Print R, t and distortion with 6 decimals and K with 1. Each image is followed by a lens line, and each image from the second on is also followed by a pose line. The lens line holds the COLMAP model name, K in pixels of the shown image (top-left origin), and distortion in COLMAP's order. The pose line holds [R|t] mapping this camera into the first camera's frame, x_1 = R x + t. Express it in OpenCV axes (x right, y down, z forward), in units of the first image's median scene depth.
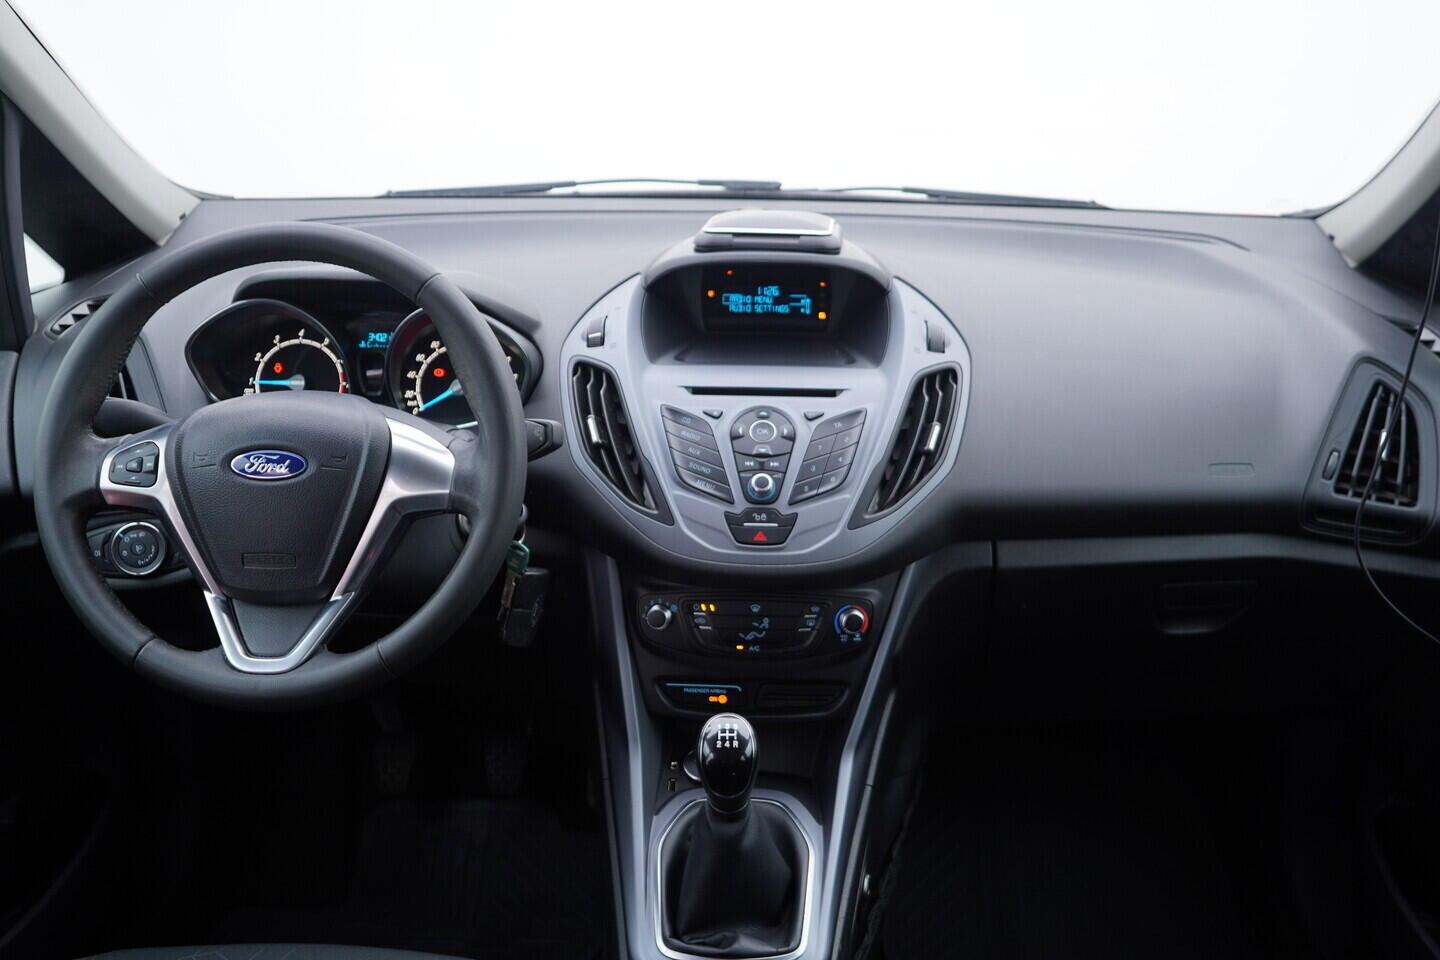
lens RADIAL K [[1480.2, 0, 720.0], [0, 1480.2, 480.0], [0, 0, 1]] dist [0.001339, 0.014851]
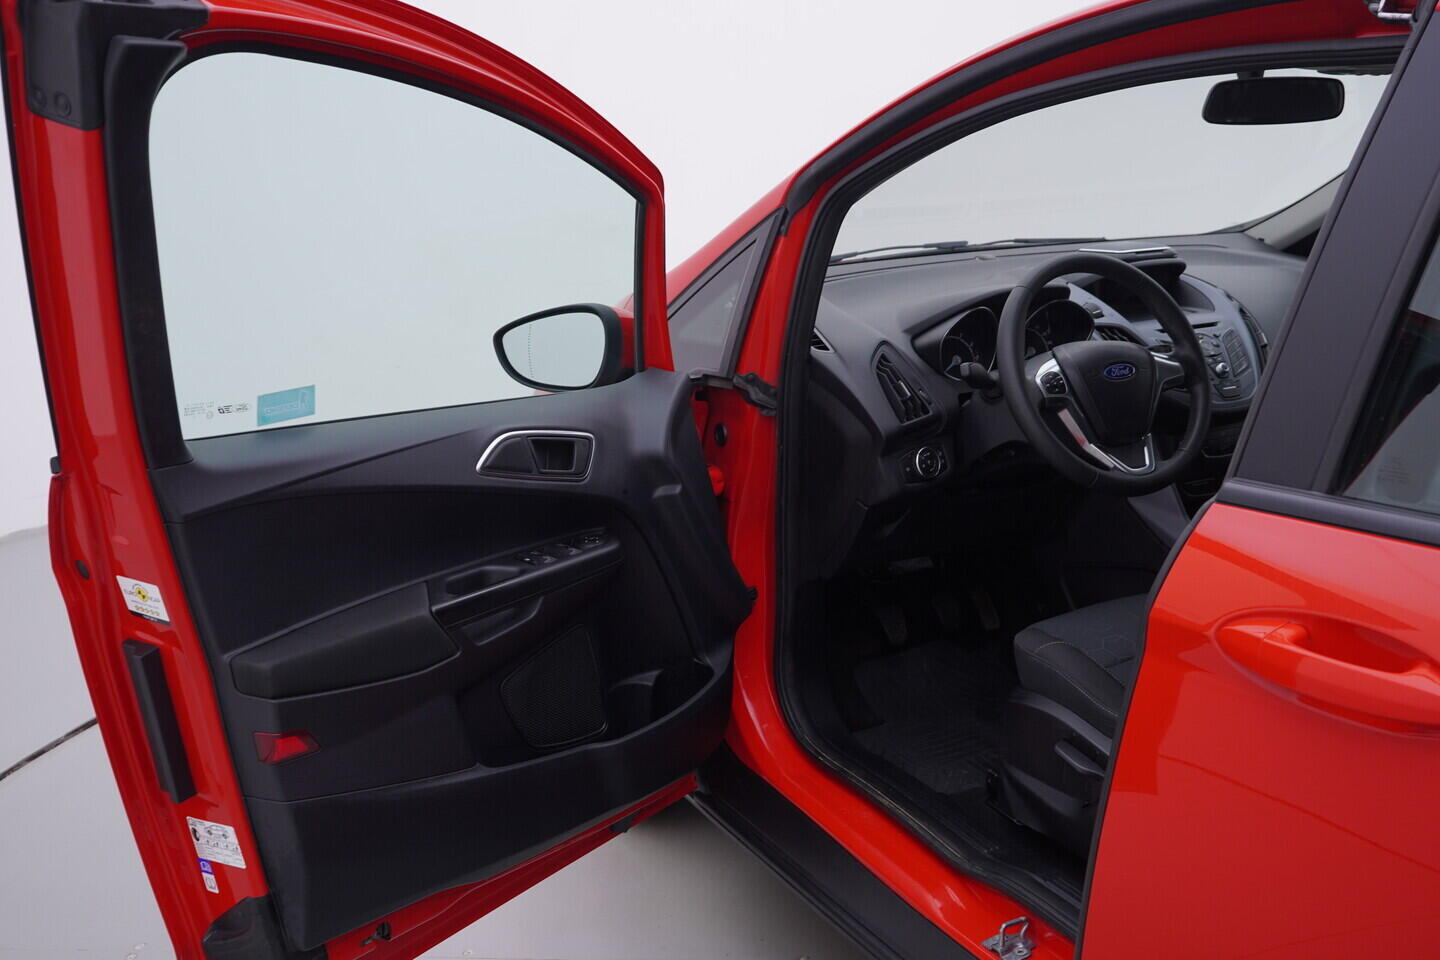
lens RADIAL K [[1480.2, 0, 720.0], [0, 1480.2, 480.0], [0, 0, 1]] dist [0.001339, 0.014851]
pose [[0.856977, -0.159830, 0.489944, -1.514158], [0.198157, 0.979799, -0.026972, 0.068331], [-0.475735, 0.120200, 0.871337, -0.381478]]
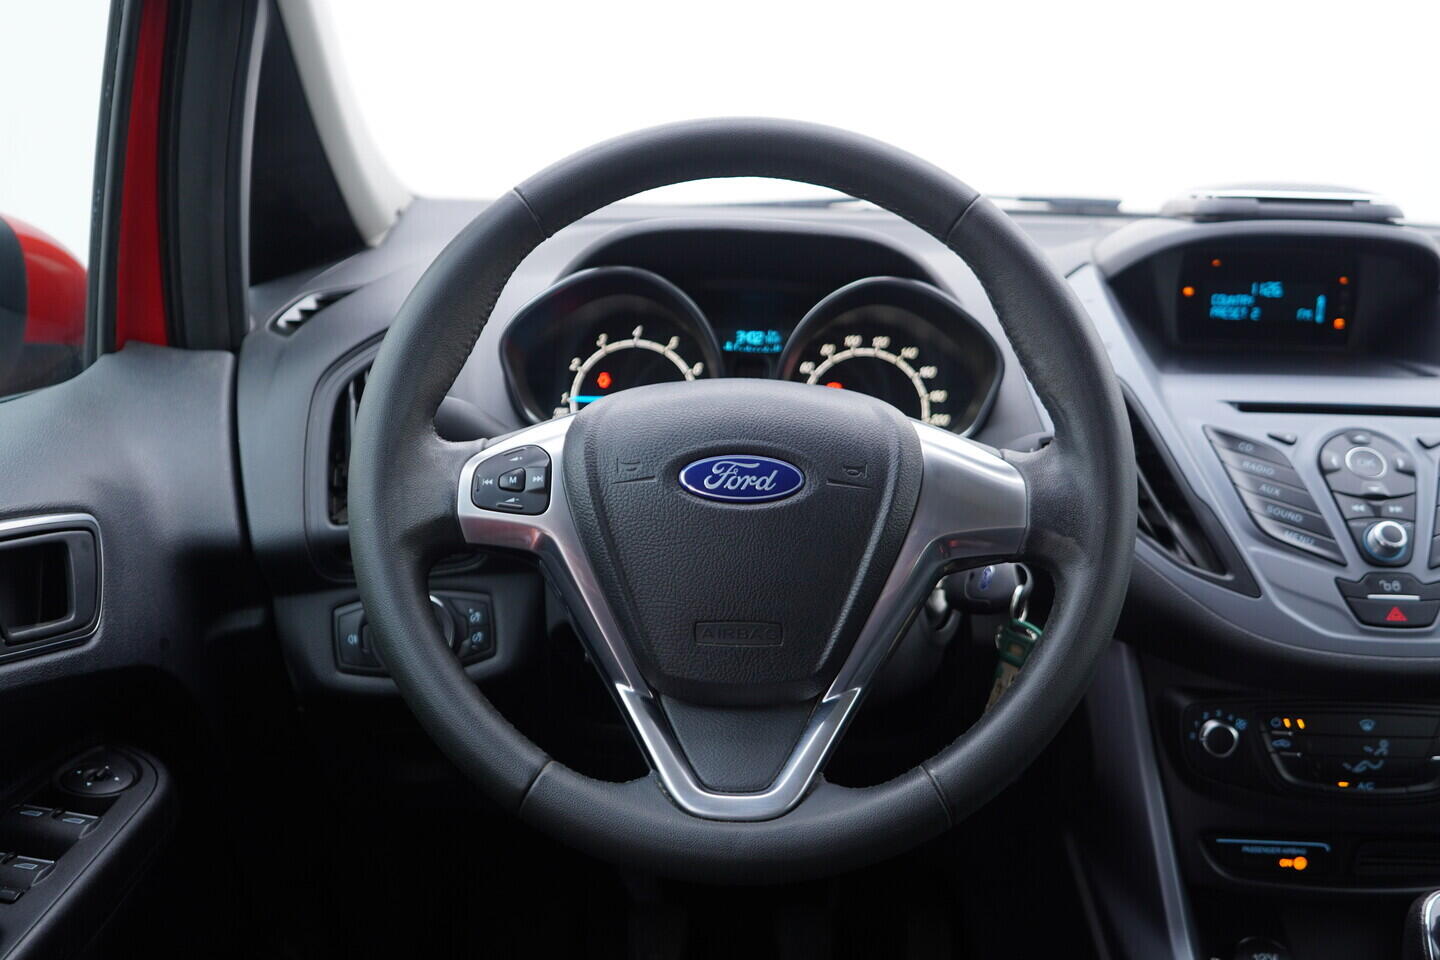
lens RADIAL K [[1480.2, 0, 720.0], [0, 1480.2, 480.0], [0, 0, 1]] dist [0.001339, 0.014851]
pose [[0.999551, 0.011546, 0.027636, -0.287913], [-0.008744, 0.995004, -0.099456, 0.045588], [-0.028646, 0.099169, 0.994658, 0.331264]]
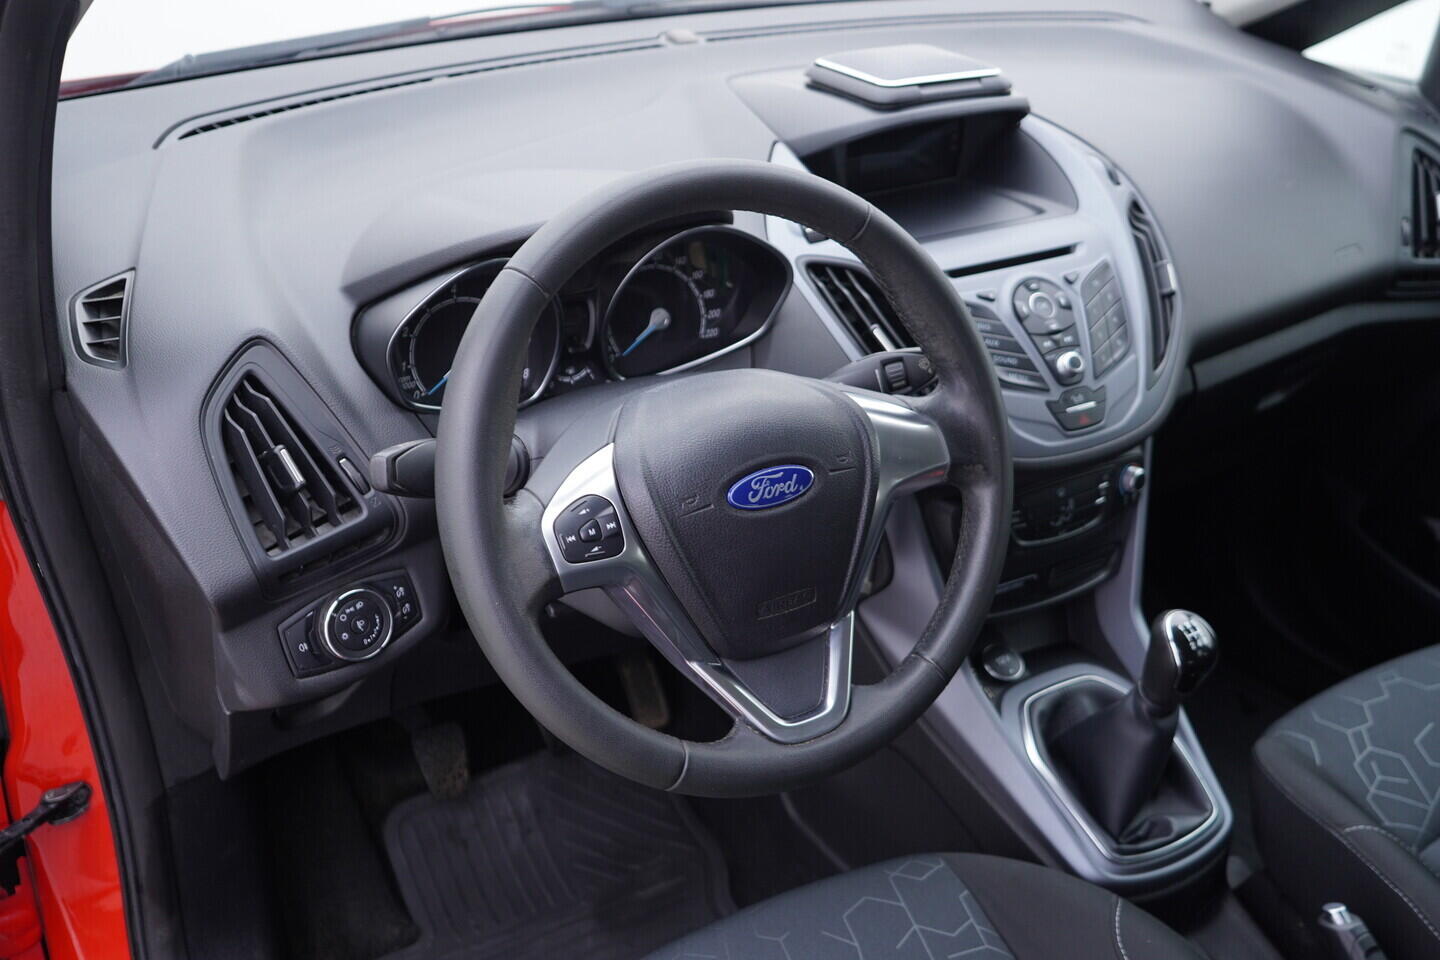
lens RADIAL K [[1480.2, 0, 720.0], [0, 1480.2, 480.0], [0, 0, 1]] dist [0.001339, 0.014851]
pose [[0.845125, -0.251870, 0.471515, -0.603164], [0.163107, 0.961481, 0.221250, -0.165377], [-0.509078, -0.110076, 0.853652, 0.304940]]
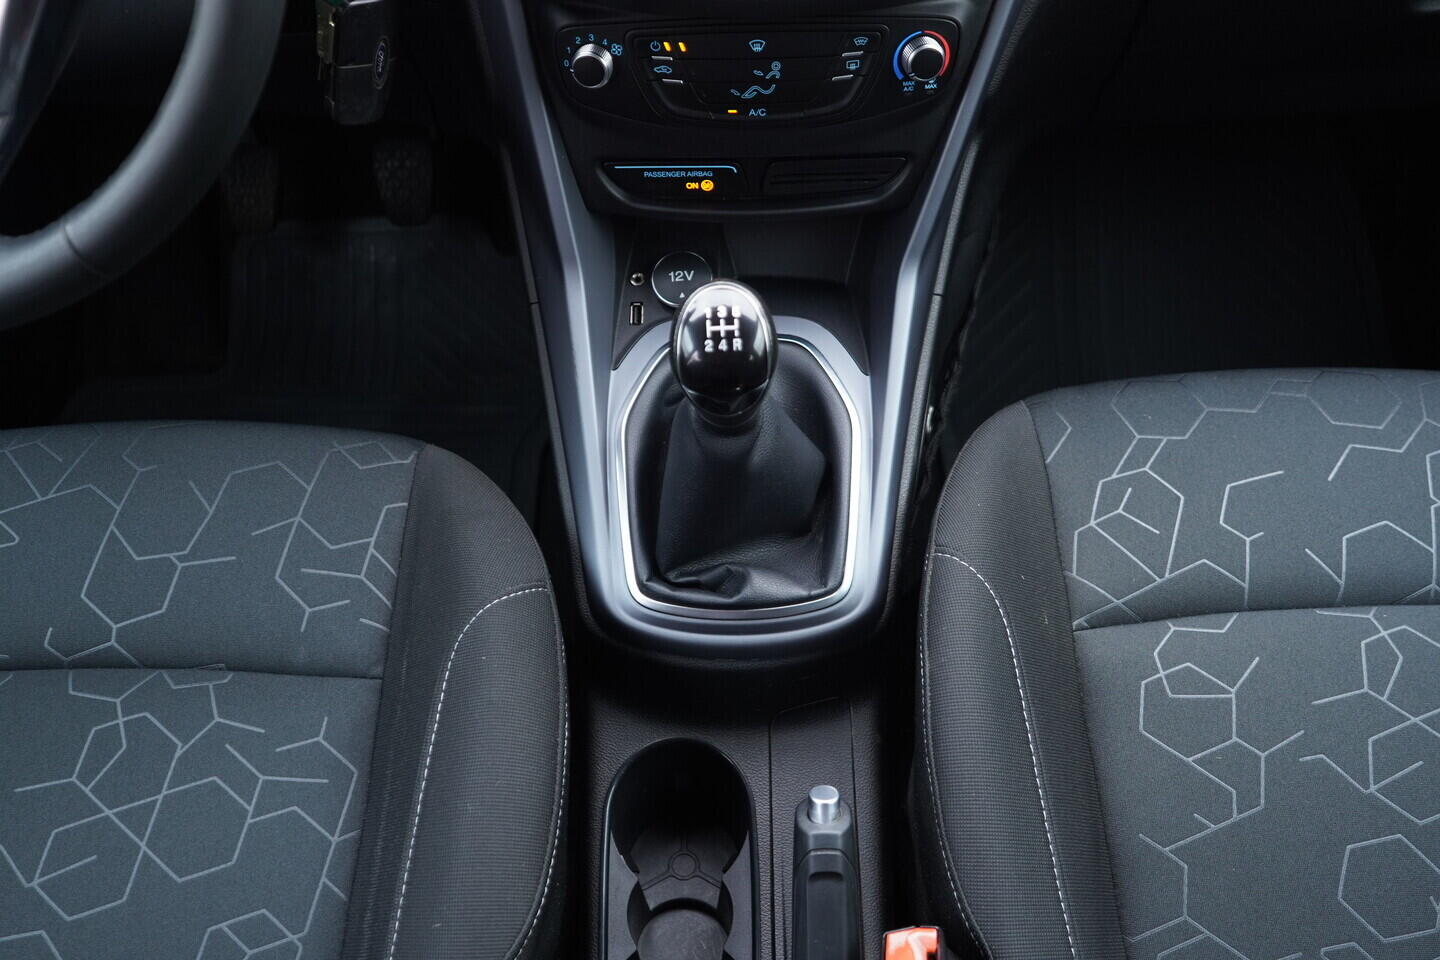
lens RADIAL K [[1480.2, 0, 720.0], [0, 1480.2, 480.0], [0, 0, 1]] dist [0.001339, 0.014851]
pose [[0.998742, -0.050142, 0.000220, 0.000778], [0.042795, 0.854677, 0.517393, -0.067924], [-0.026131, -0.516733, 0.855748, 0.417890]]
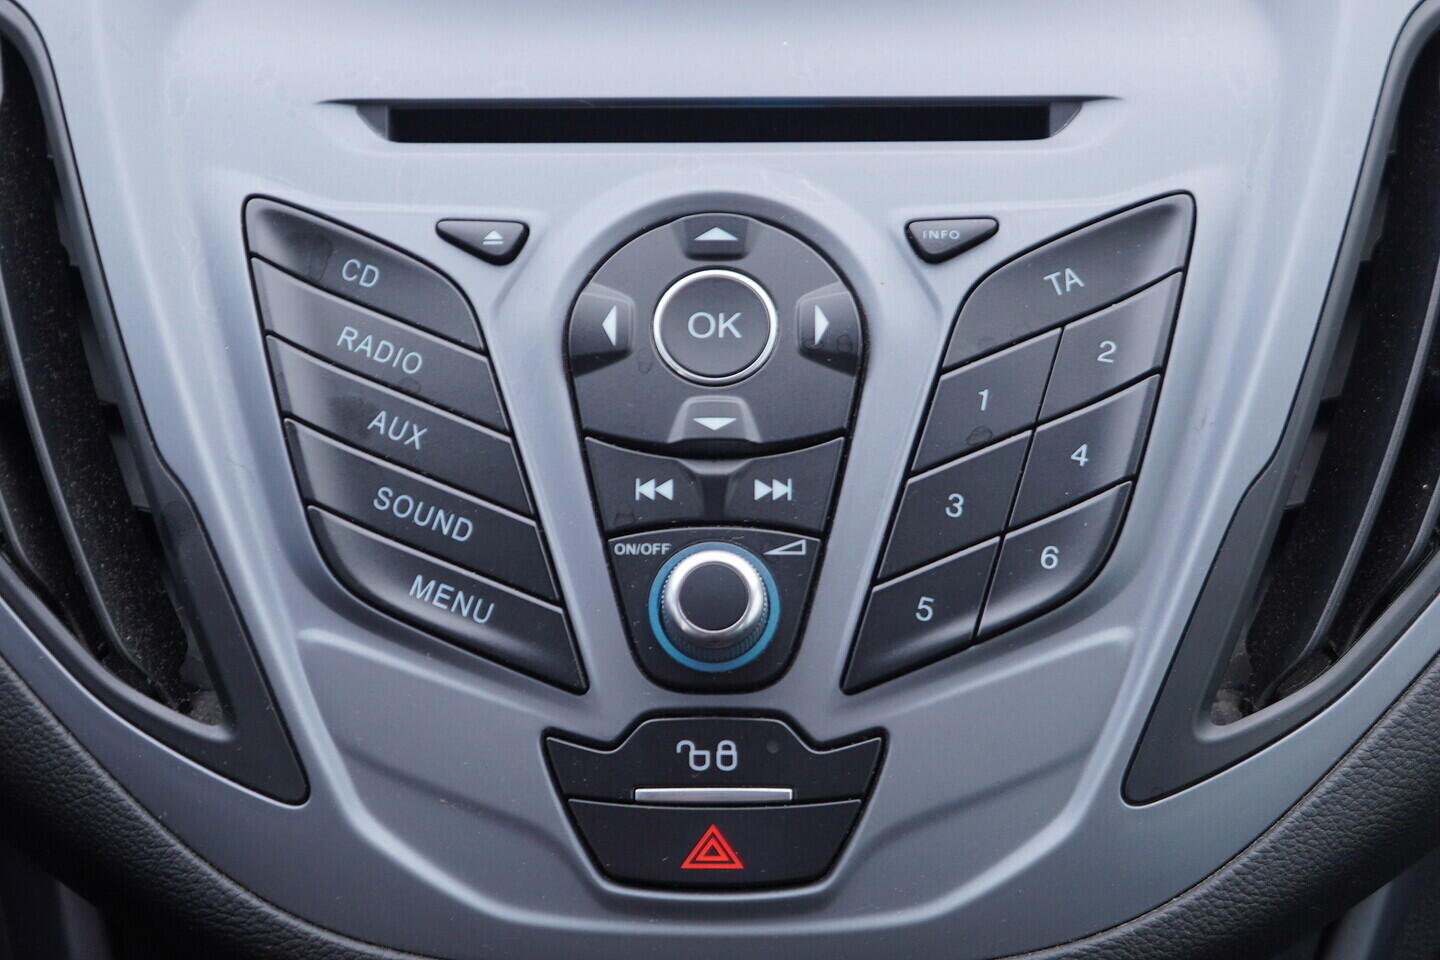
lens RADIAL K [[1510.7, 0, 721.0], [0, 1510.7, 670.0], [0, 0, 1]] dist [0.145714, 0.009116]
pose [[0.999429, -0.029071, 0.017229, 0.024664], [0.023196, 0.960918, 0.275860, -0.045678], [-0.024576, -0.275303, 0.961043, 0.776539]]
